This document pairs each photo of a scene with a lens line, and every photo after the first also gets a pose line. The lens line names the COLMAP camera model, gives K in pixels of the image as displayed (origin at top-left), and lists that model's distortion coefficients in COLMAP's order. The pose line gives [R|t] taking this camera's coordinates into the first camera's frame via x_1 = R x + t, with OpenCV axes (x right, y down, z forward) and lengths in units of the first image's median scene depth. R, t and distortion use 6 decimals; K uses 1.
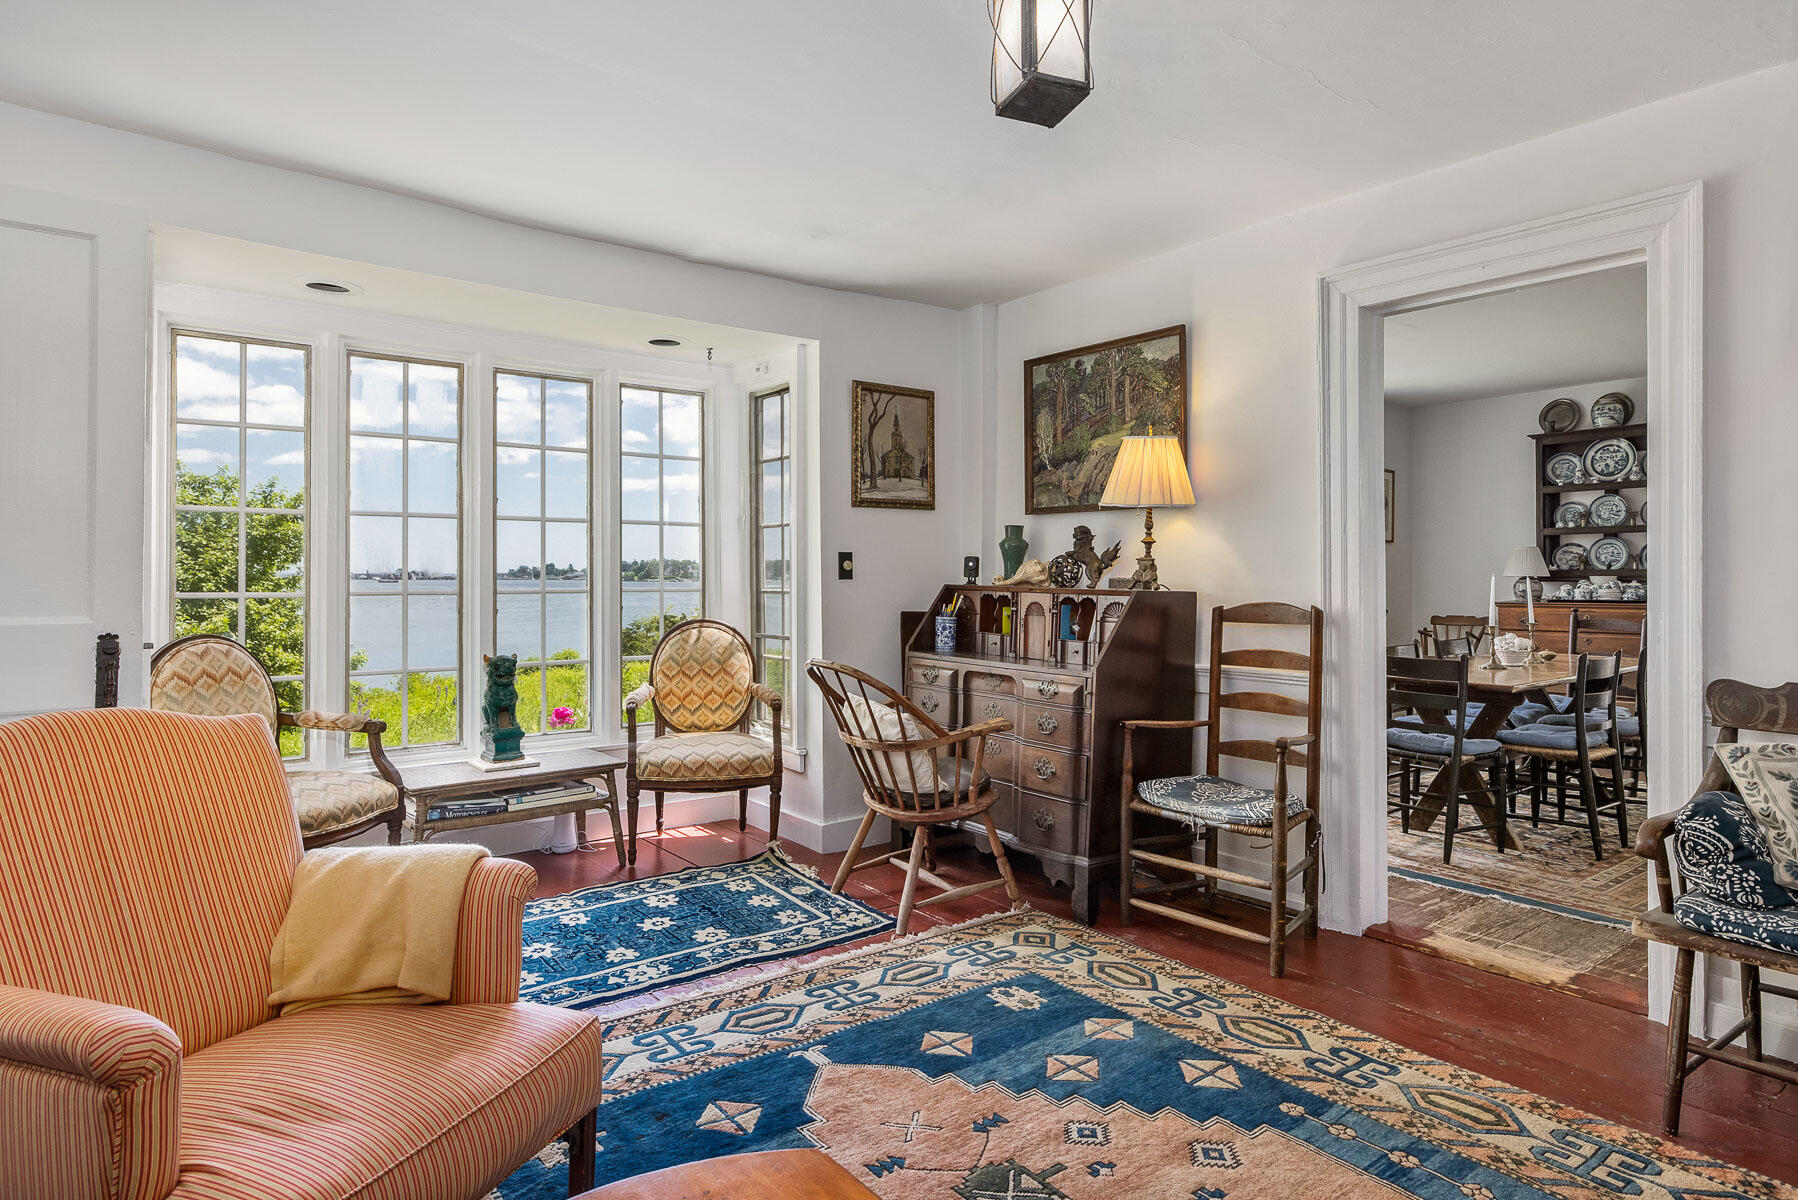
lens RADIAL K [[1045.7, 0, 928.1], [0, 1045.7, 572.2], [0, 0, 1]] dist [0.000395, -0.000293]
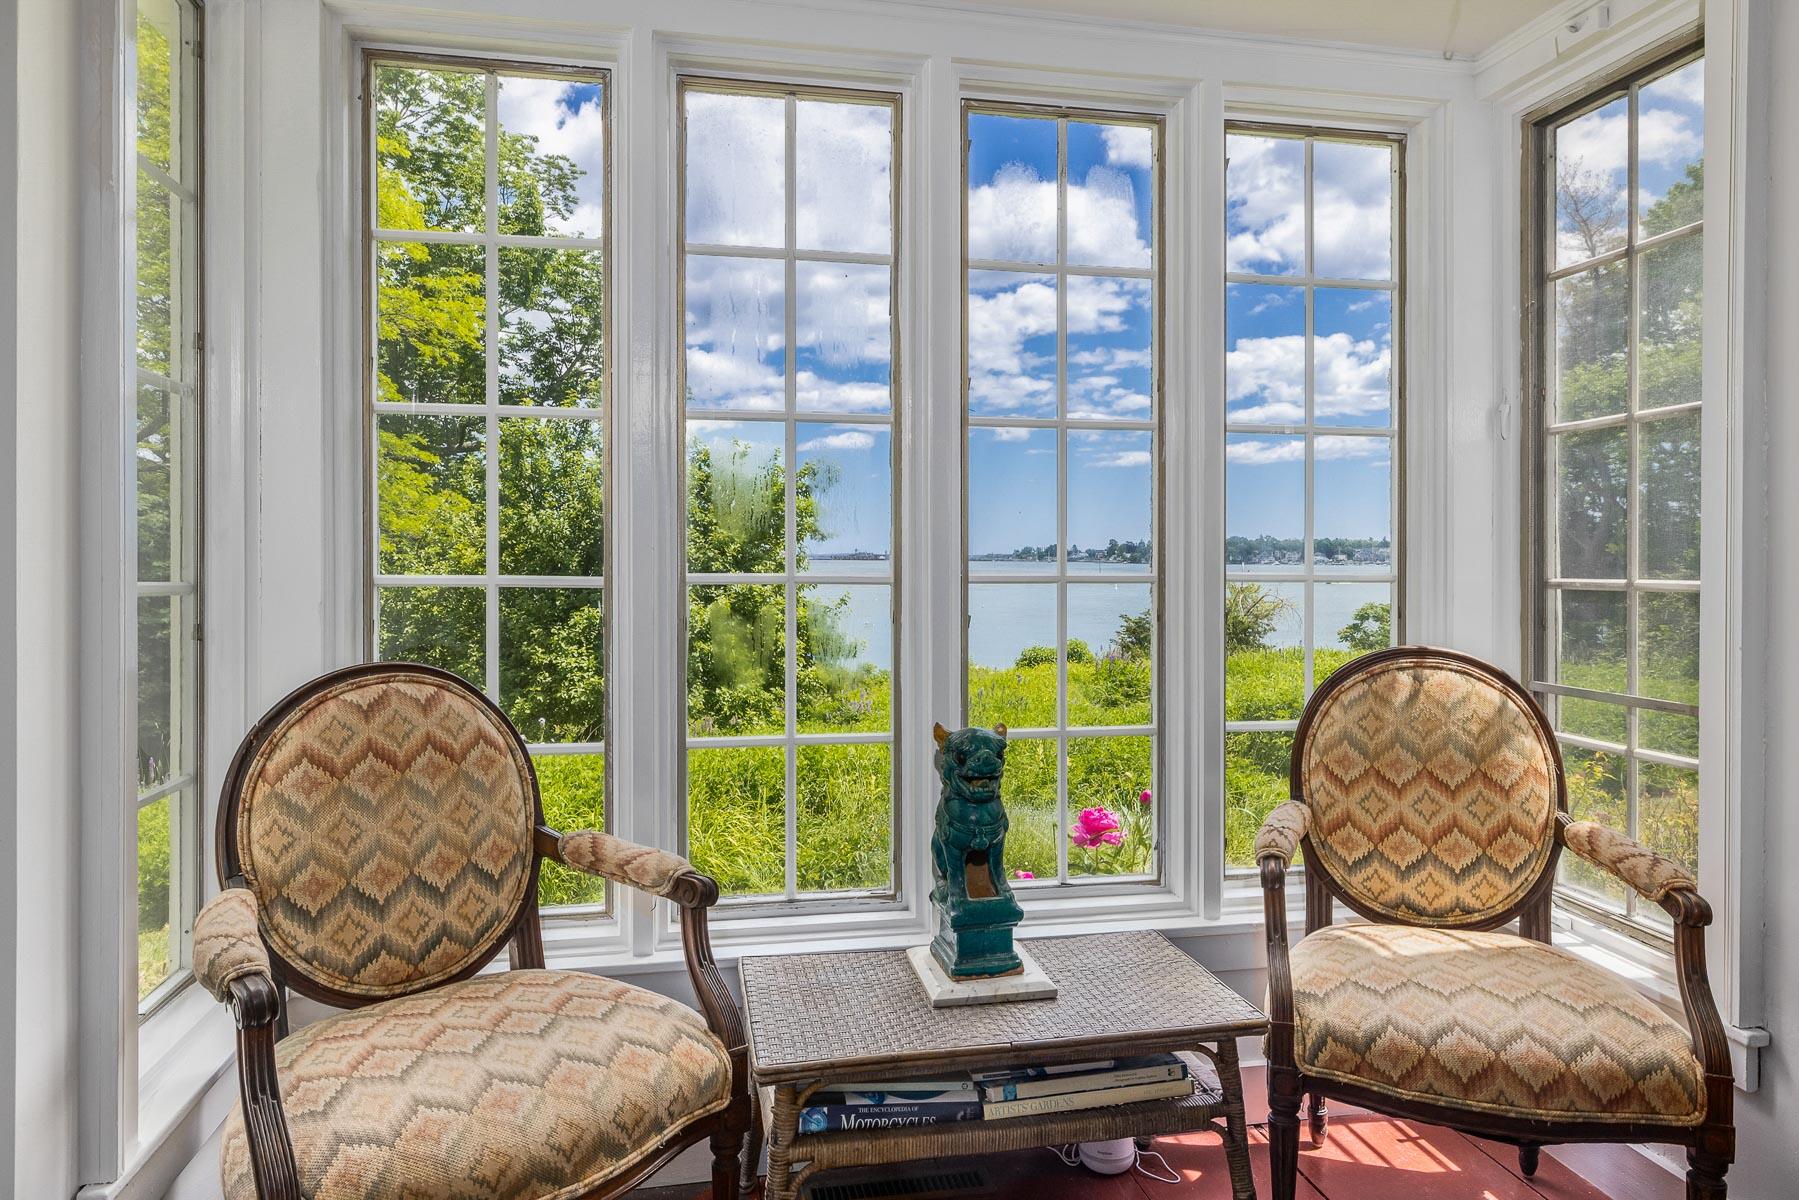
lens RADIAL K [[1082.5, 0, 893.4], [0, 1082.5, 559.0], [0, 0, 1]] dist [0.000750, 0.000522]
pose [[0.880119, 0.002873, -0.474745, -0.220519], [-0.001255, 0.999992, 0.003725, 0.008659], [0.474752, -0.002682, 0.880116, 0.579788]]
